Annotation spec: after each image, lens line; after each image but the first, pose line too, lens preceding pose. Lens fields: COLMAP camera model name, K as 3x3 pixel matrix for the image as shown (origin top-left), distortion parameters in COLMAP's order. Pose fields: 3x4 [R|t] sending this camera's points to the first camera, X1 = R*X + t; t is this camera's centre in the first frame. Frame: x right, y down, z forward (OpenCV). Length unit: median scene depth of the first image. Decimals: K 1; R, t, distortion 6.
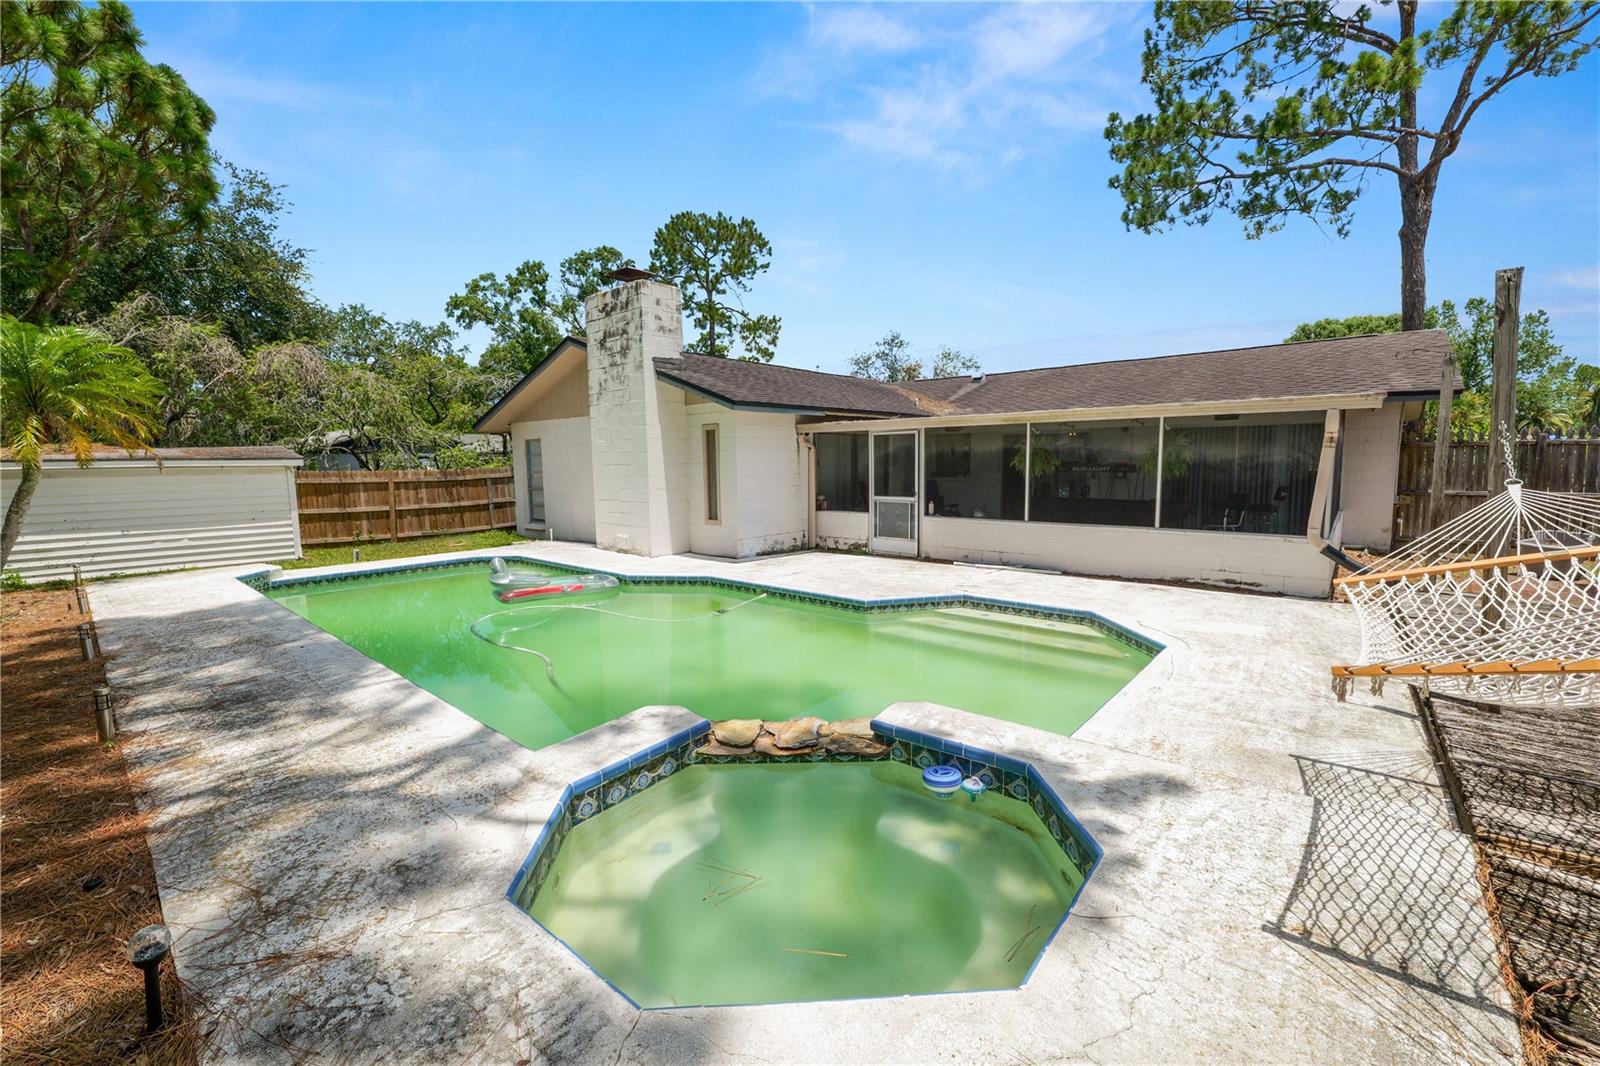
lens RADIAL K [[654.9, 0, 806.1], [0, 654.9, 524.5], [0, 0, 1]] dist [-0.006149, -0.000070]
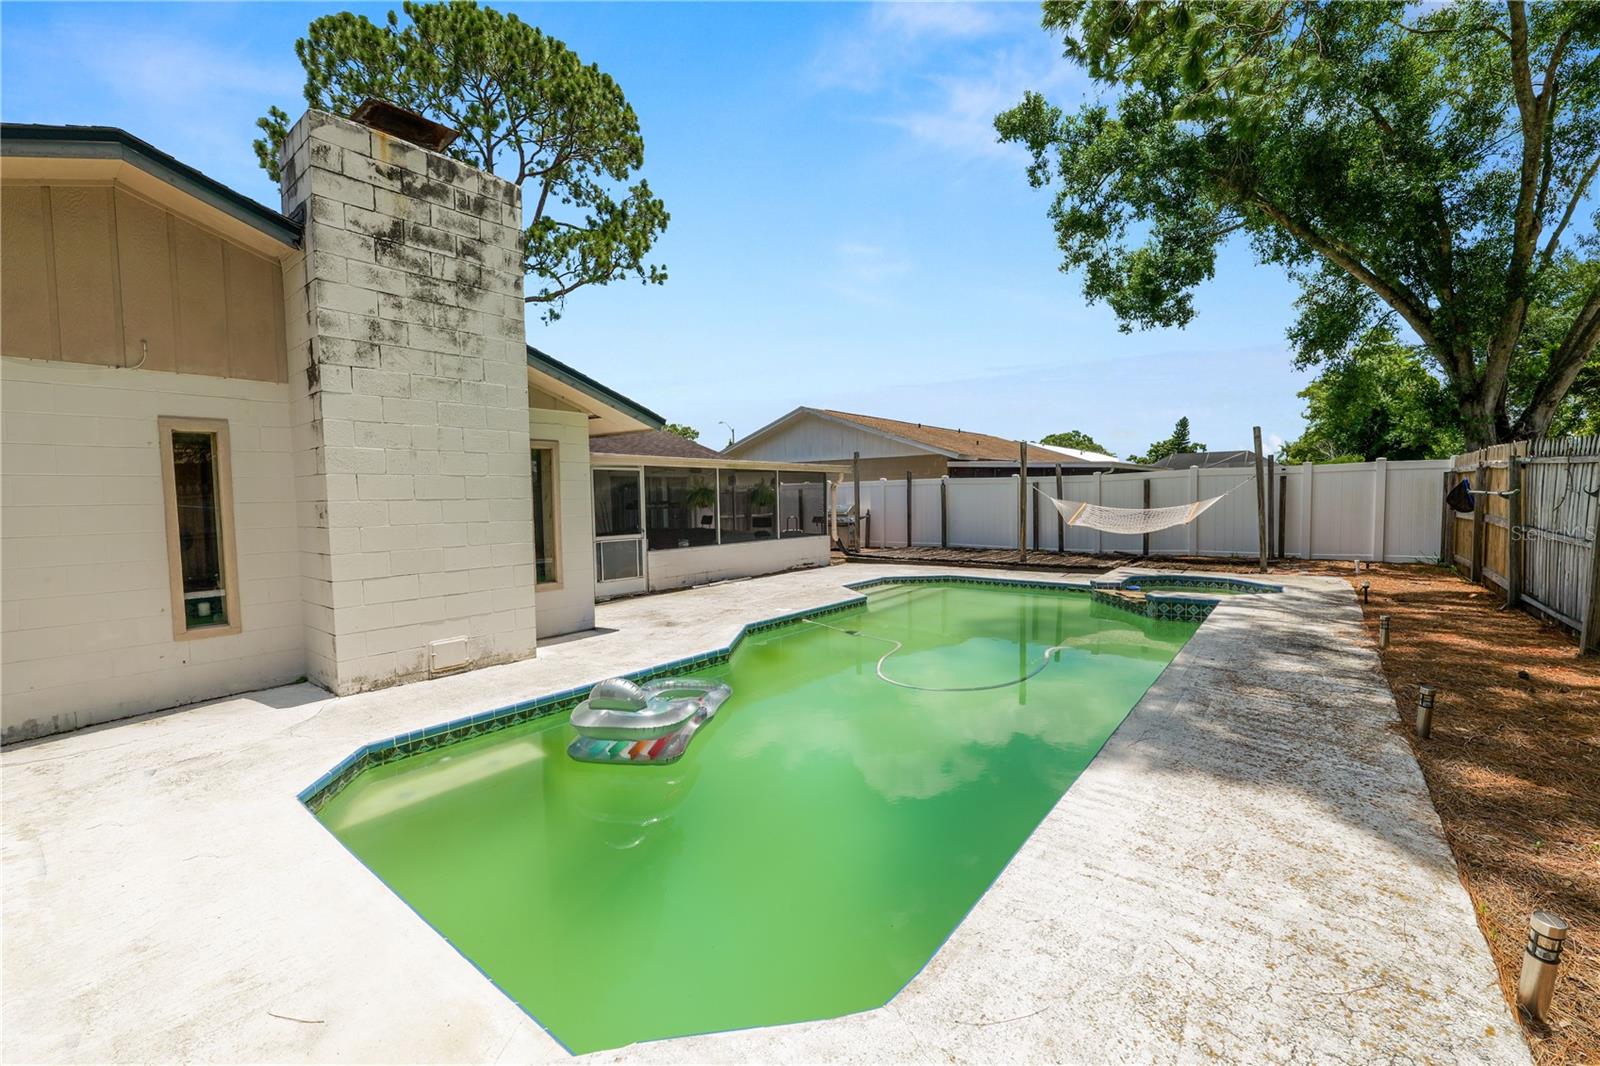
lens RADIAL K [[667.3, 0, 783.9], [0, 667.3, 534.5], [0, 0, 1]] dist [-0.013118, -0.000092]
pose [[-0.033498, -0.043251, 0.998503, -1.199560], [0.114954, 0.992266, 0.046837, -0.088043], [-0.992806, 0.116351, -0.028267, 1.129031]]
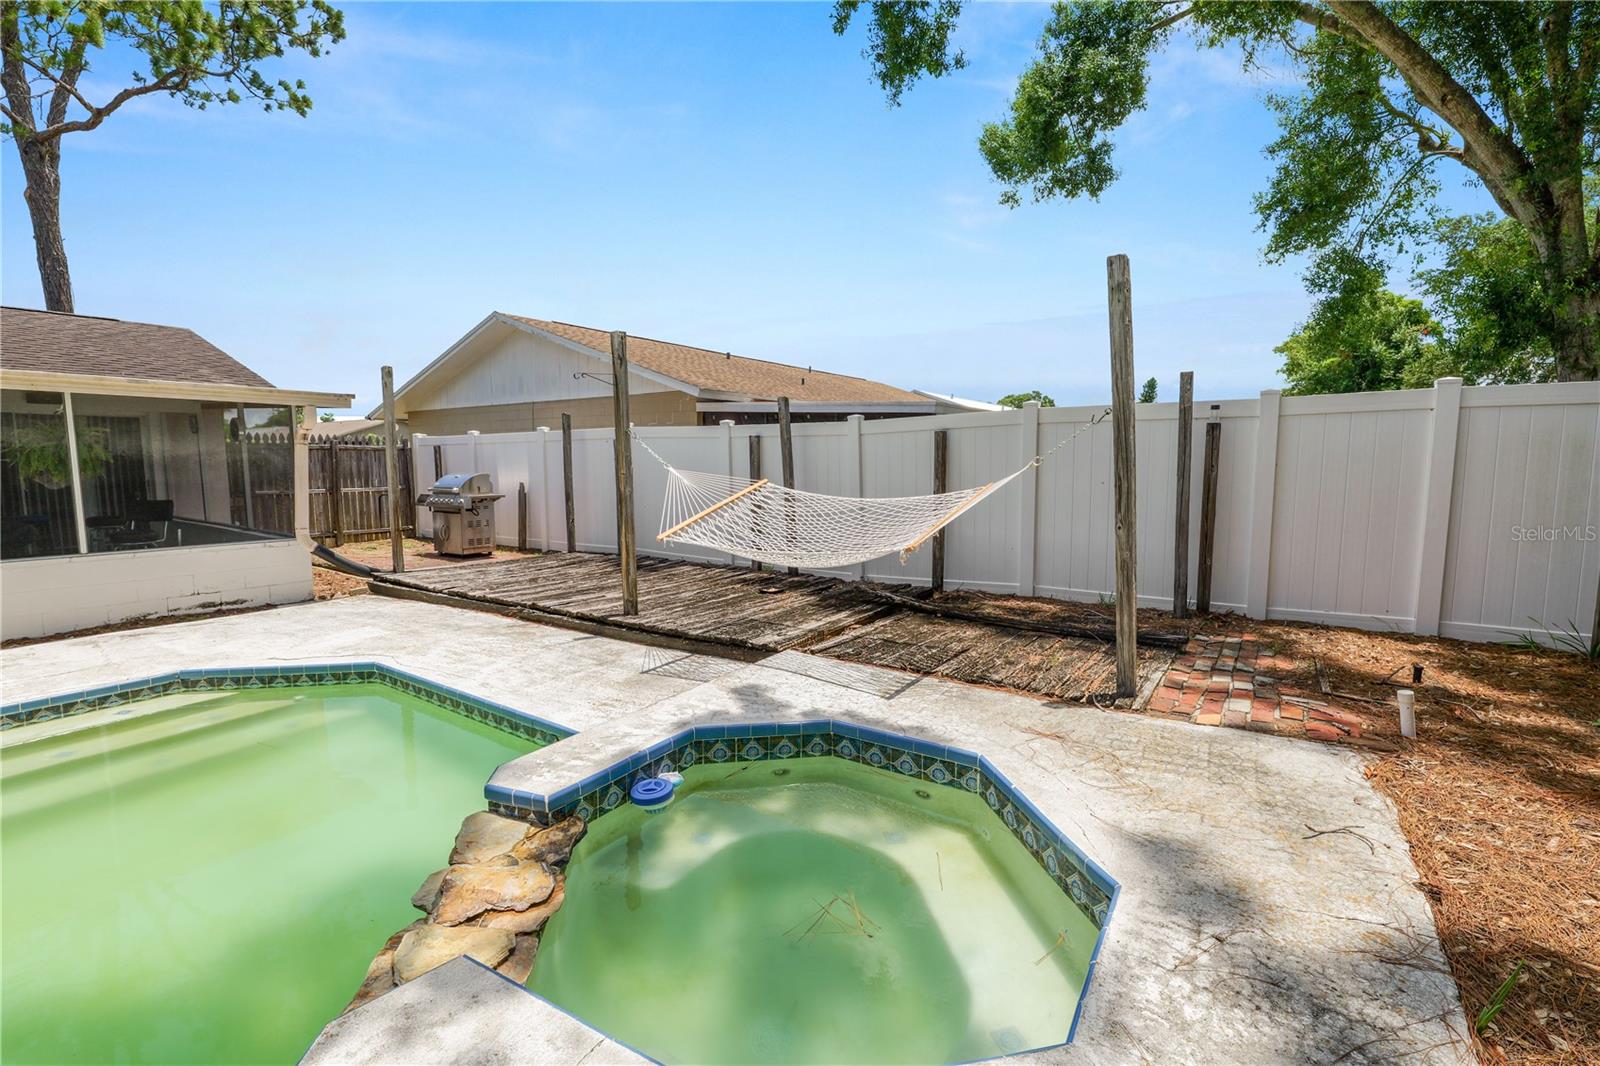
lens RADIAL K [[702.4, 0, 794.3], [0, 702.4, 532.8], [0, 0, 1]] dist [0.000513, 0.000232]
pose [[-0.098517, -0.090256, 0.991034, -0.329422], [0.099748, 0.989967, 0.100075, -0.020285], [-0.990124, 0.108713, -0.088526, 0.380909]]
